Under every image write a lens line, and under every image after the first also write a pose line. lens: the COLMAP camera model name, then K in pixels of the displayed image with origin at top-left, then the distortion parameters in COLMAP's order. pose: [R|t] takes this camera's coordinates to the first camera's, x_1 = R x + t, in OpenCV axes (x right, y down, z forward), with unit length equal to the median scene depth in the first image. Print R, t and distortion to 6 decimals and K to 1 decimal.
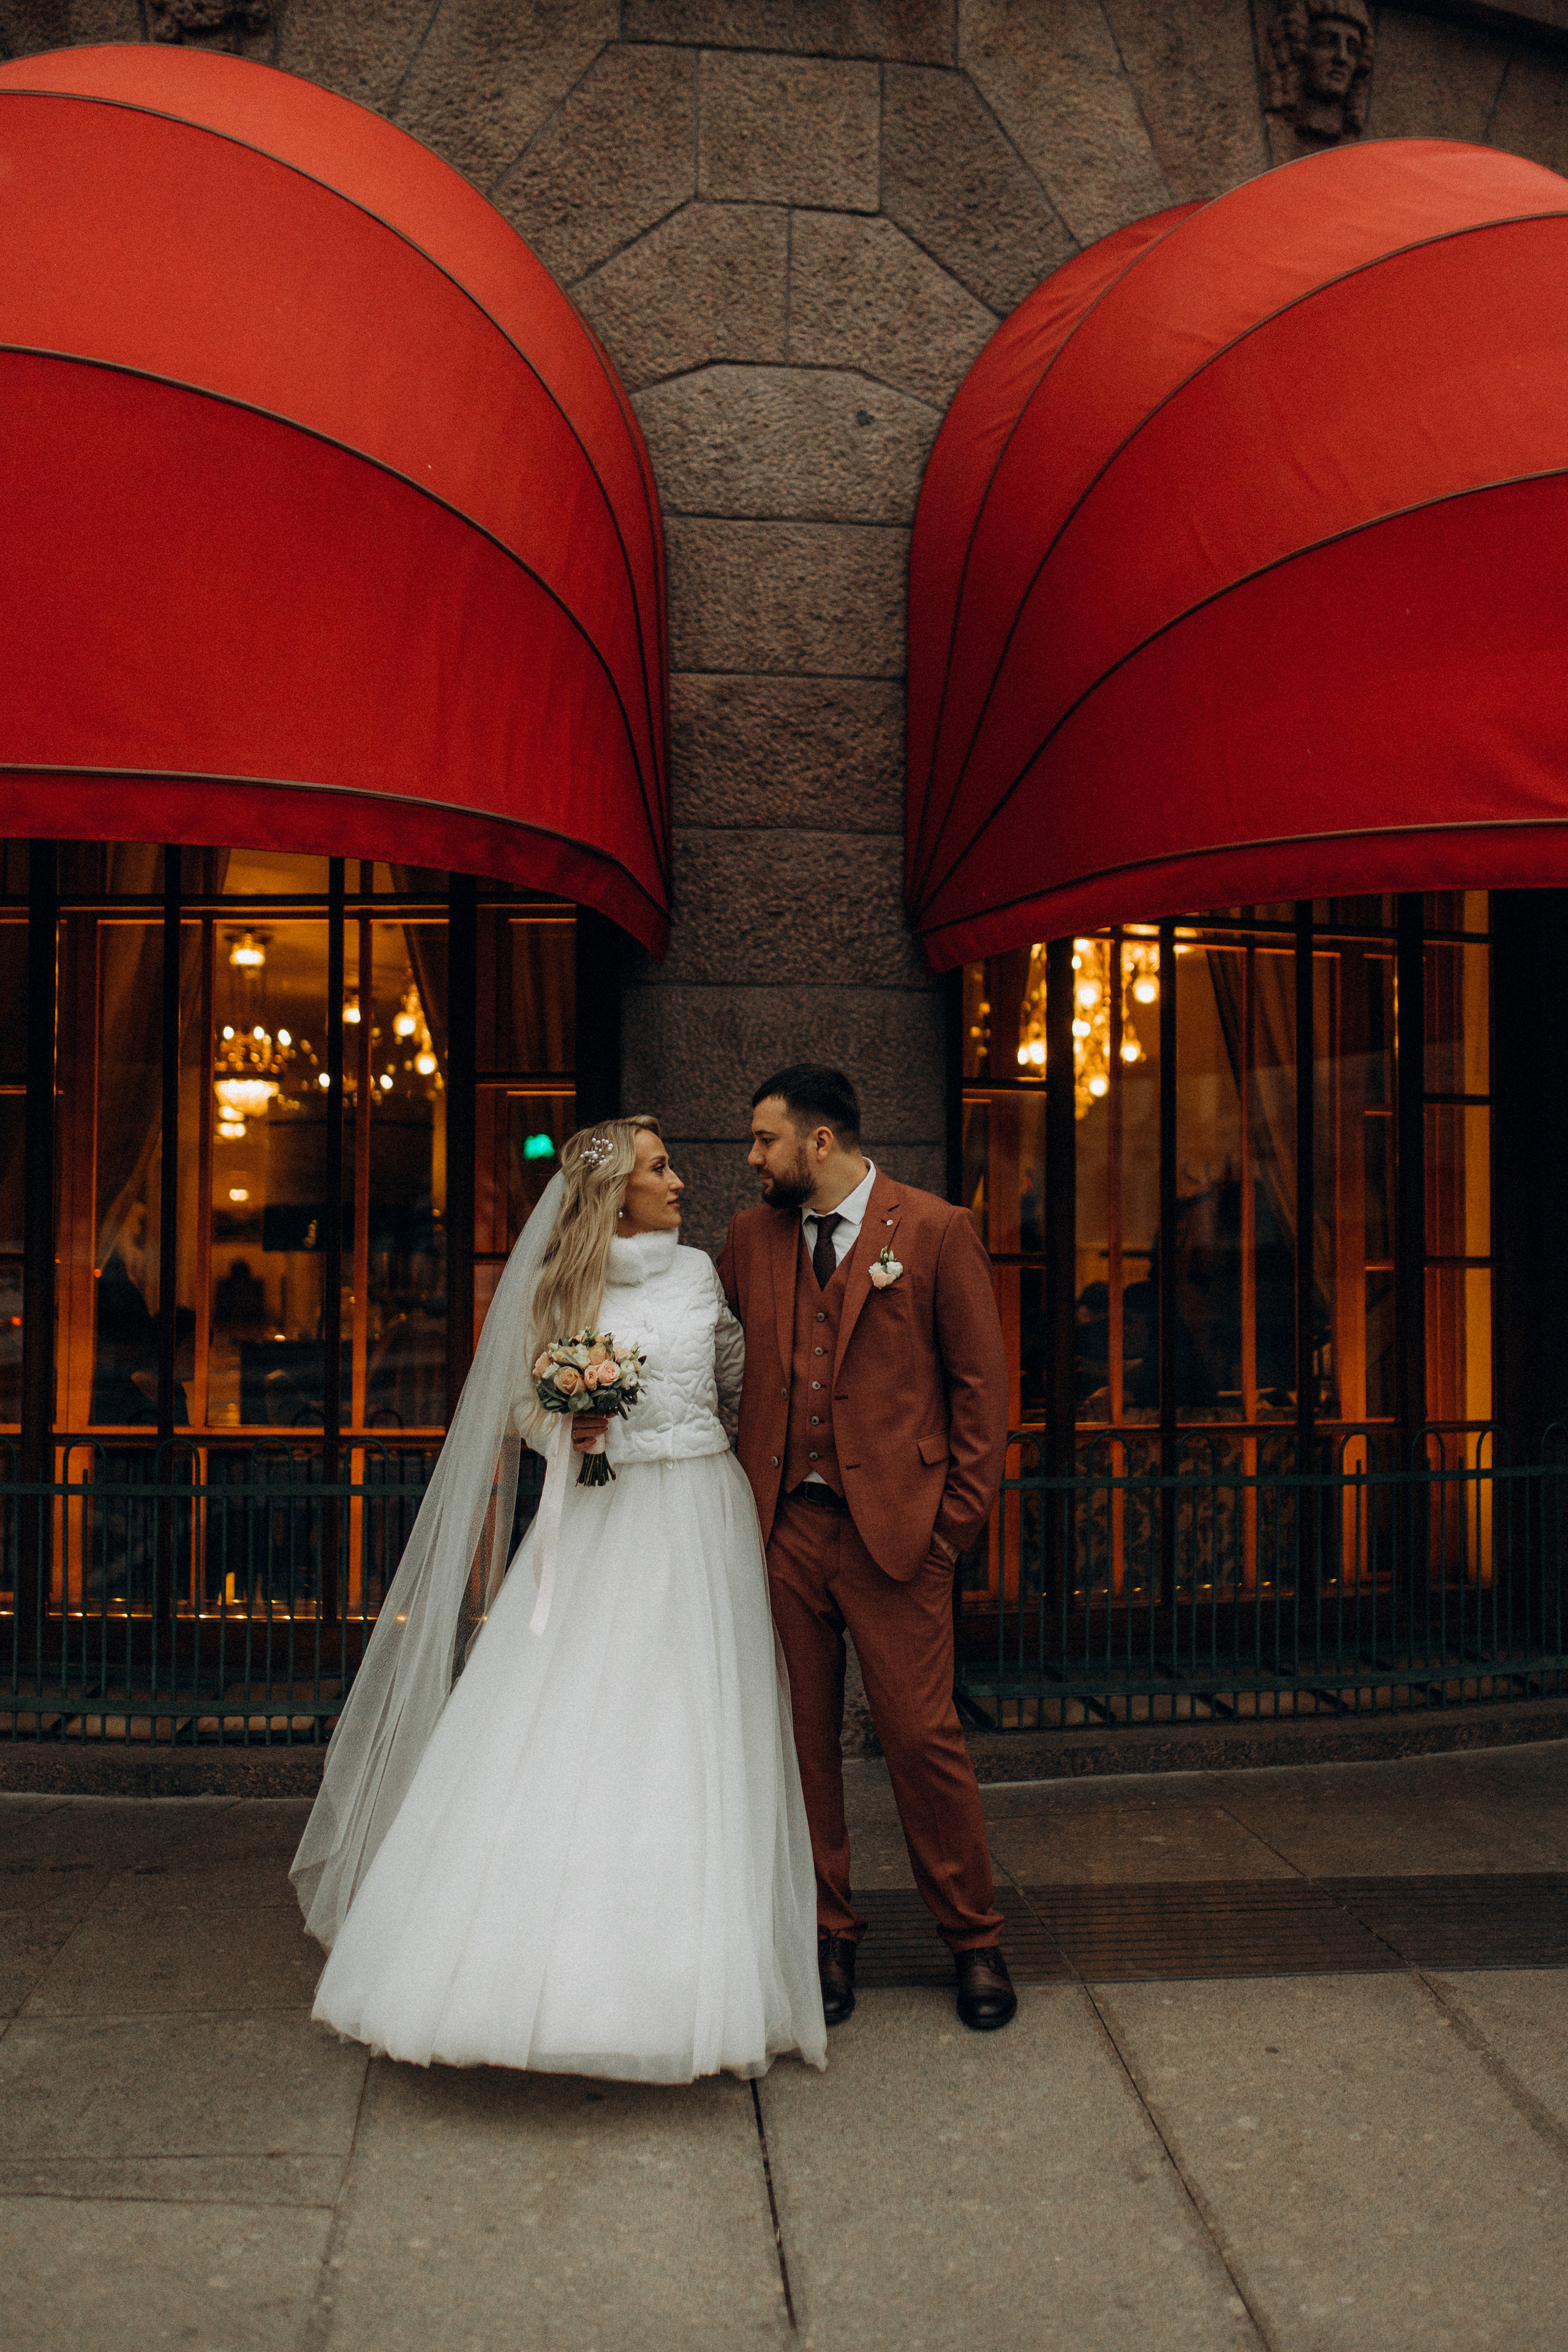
lens RADIAL K [[2386.1, 0, 778.6], [0, 2386.1, 1261.8], [0, 0, 1]] dist [0.011662, -0.034879]
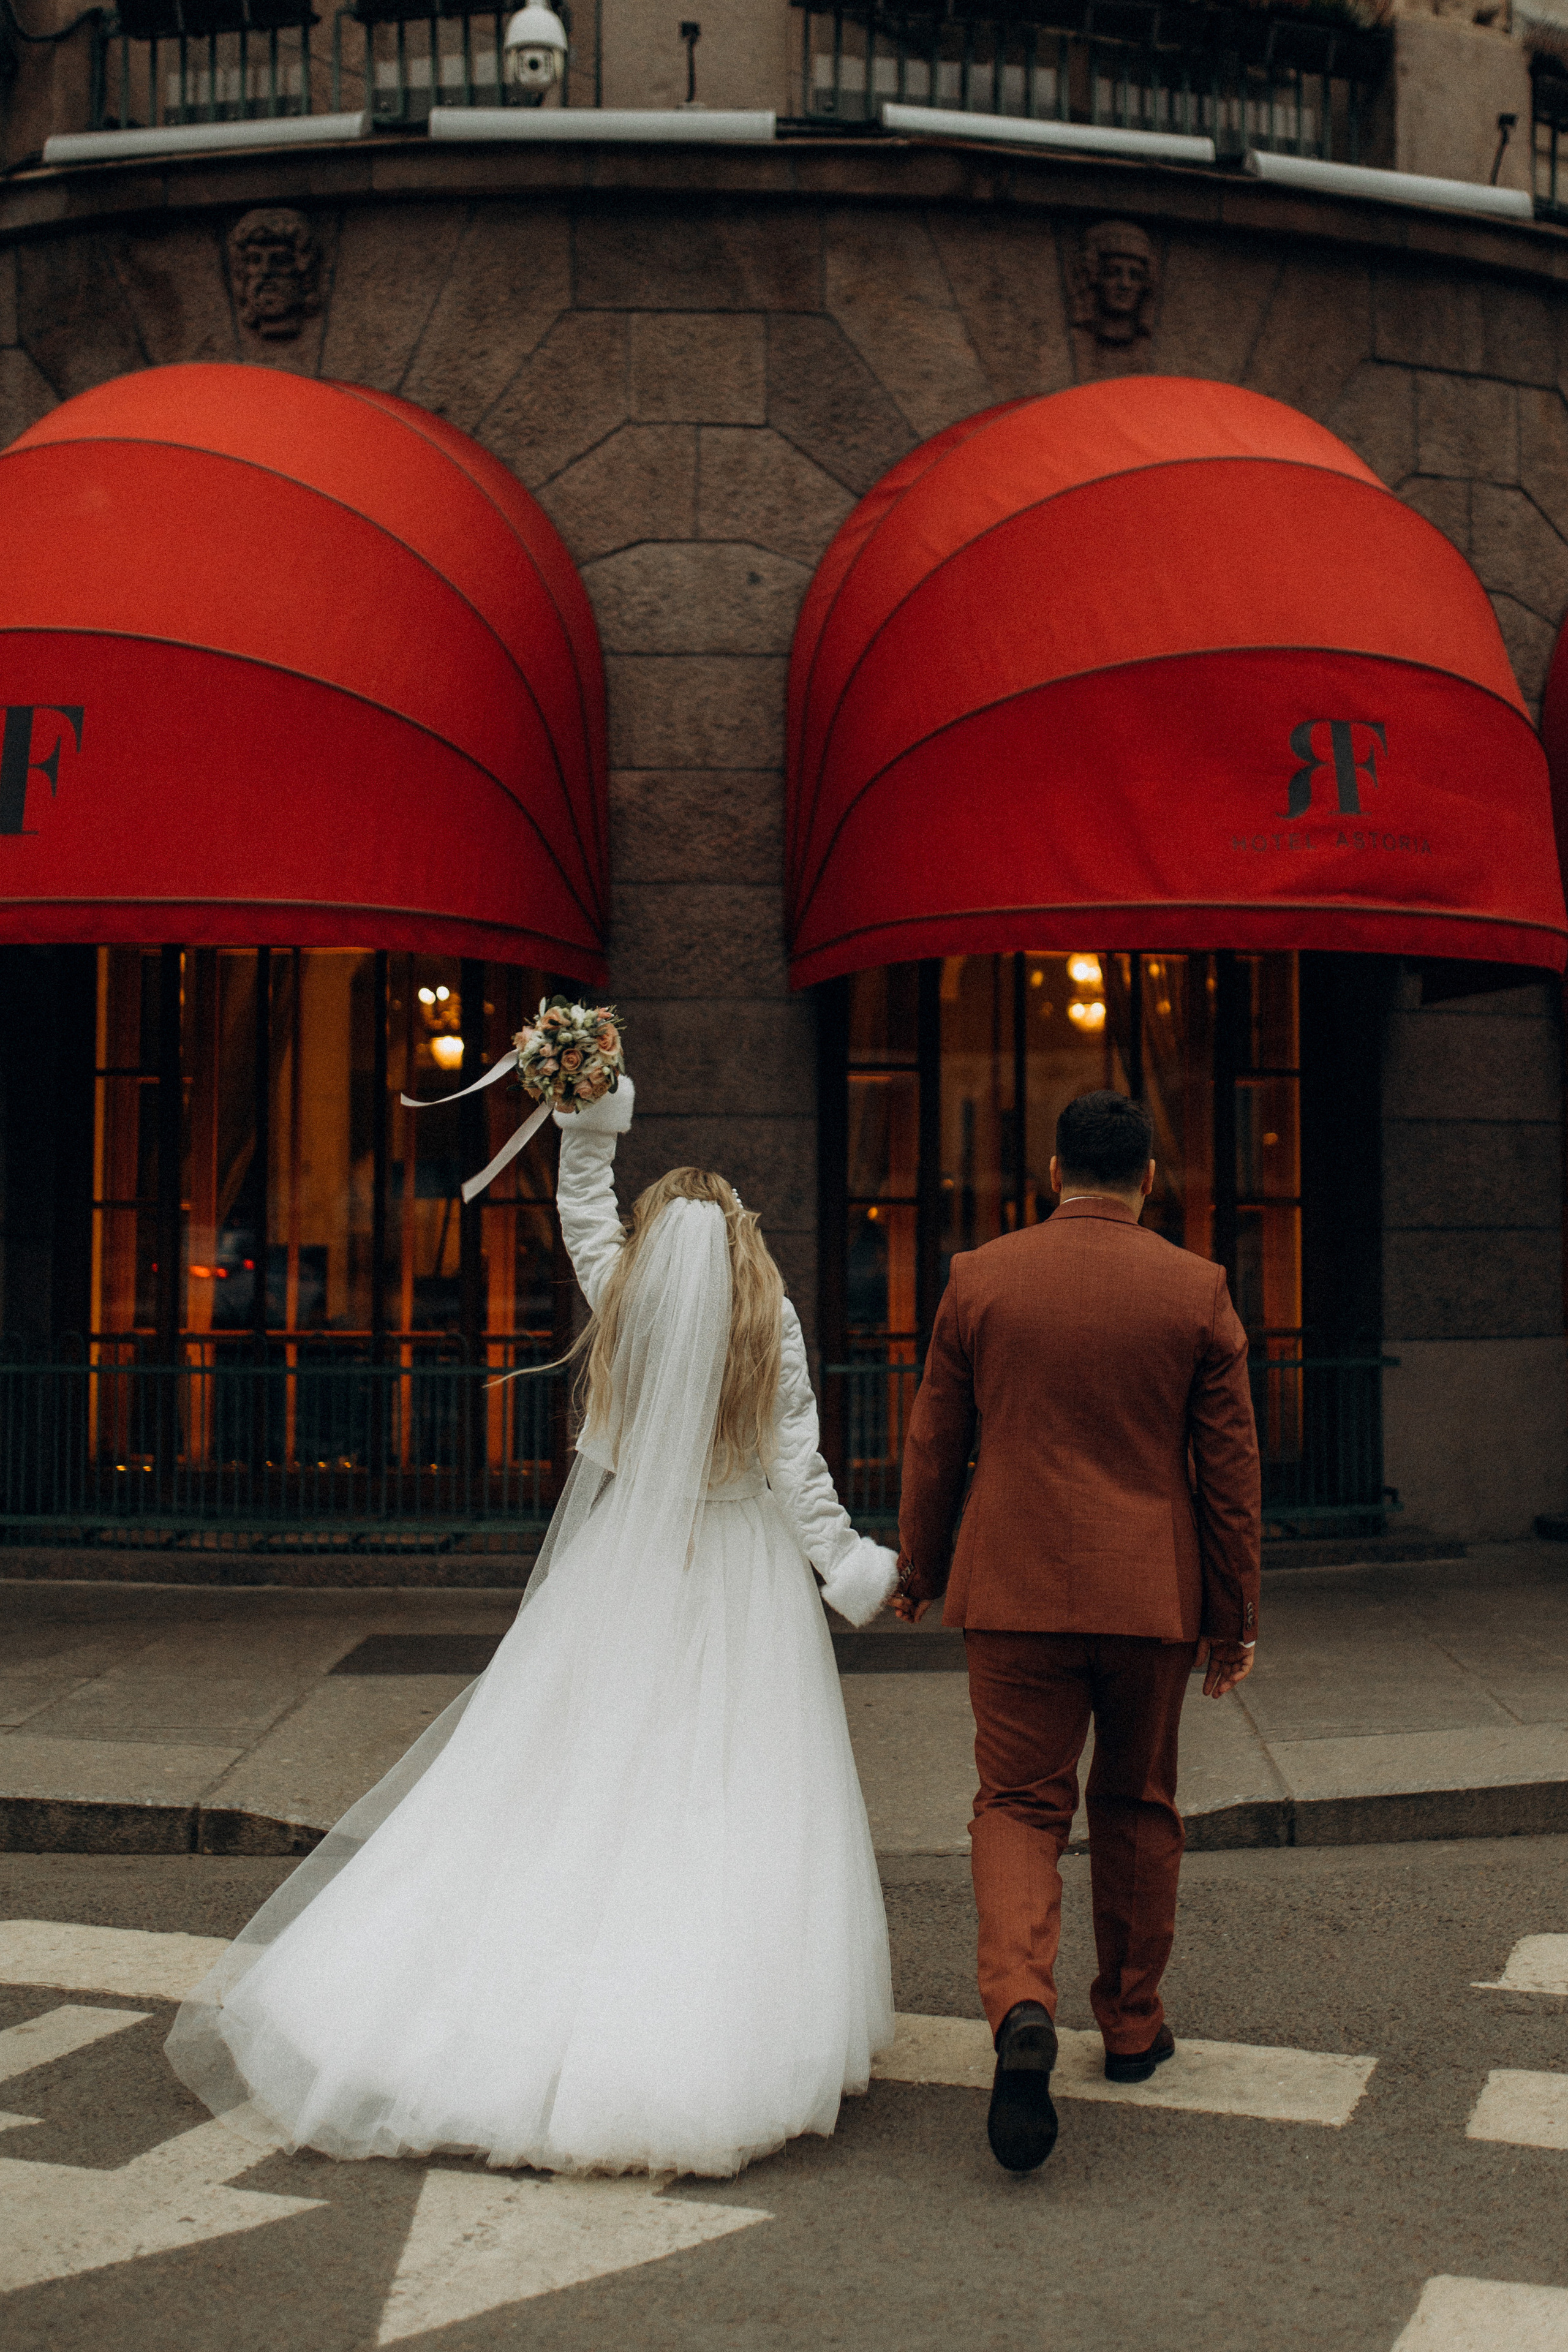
lens RADIAL K [[2484.1, 0, 784.0], [0, 2484.1, 1176.0], [0, 0, 1]] dist [0.001305, 0.020495]
pose [[0.993968, -0.005358, -0.109539, 0.205183], [0.003882, 0.999899, -0.013686, 0.003377], [0.109602, 0.013179, 0.993888, -0.388318]]
